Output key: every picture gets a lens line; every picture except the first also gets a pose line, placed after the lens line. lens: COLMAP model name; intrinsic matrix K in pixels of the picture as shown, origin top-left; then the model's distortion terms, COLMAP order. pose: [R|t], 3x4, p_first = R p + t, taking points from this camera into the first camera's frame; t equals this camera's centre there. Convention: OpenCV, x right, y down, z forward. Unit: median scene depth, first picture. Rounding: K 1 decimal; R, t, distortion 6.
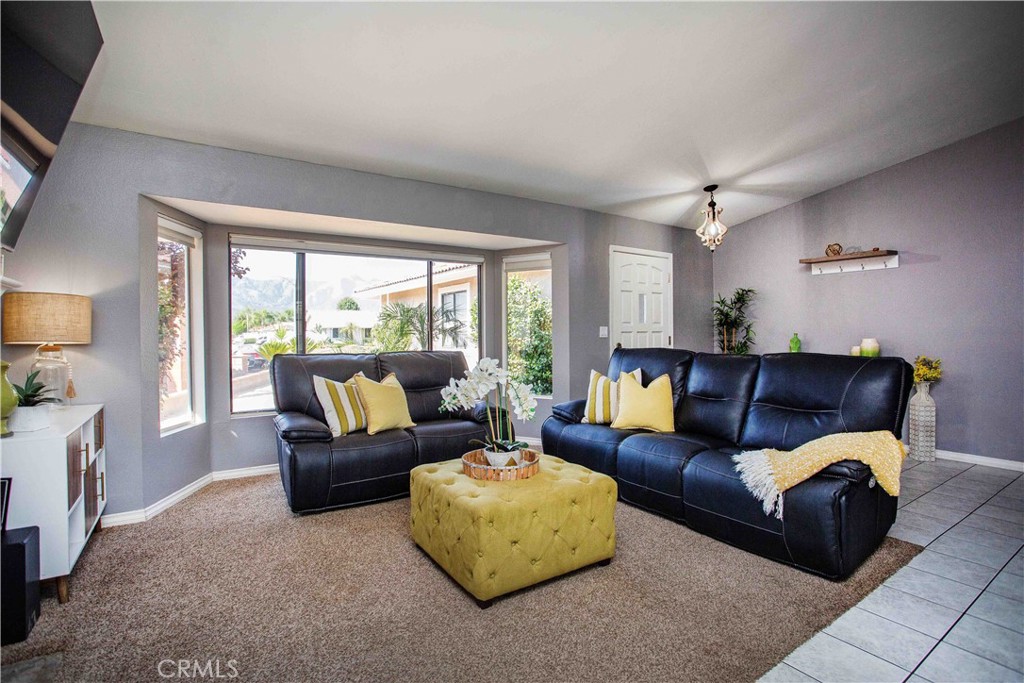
lens RADIAL K [[498.9, 0, 513.7], [0, 498.9, 339.7], [0, 0, 1]] dist [-0.076613, 0.039259]
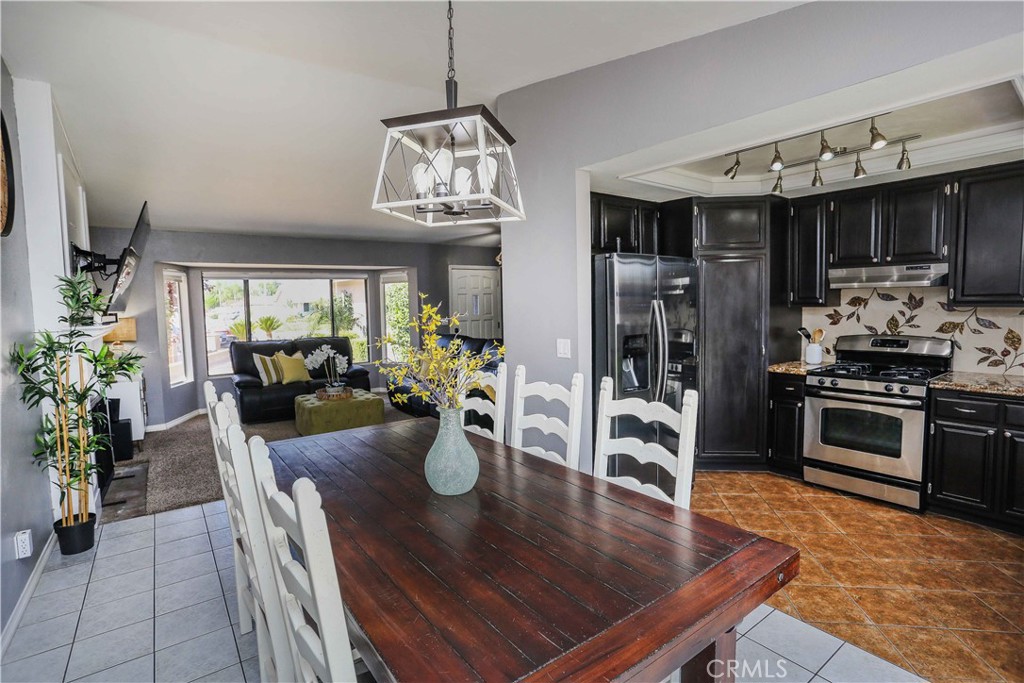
lens RADIAL K [[502.3, 0, 512.0], [0, 502.3, 341.5], [0, 0, 1]] dist [-0.071480, 0.030376]
pose [[0.999245, -0.016774, 0.035051, 0.605573], [0.014420, 0.997692, 0.066351, -0.097763], [-0.036083, -0.065795, 0.997181, -1.057418]]
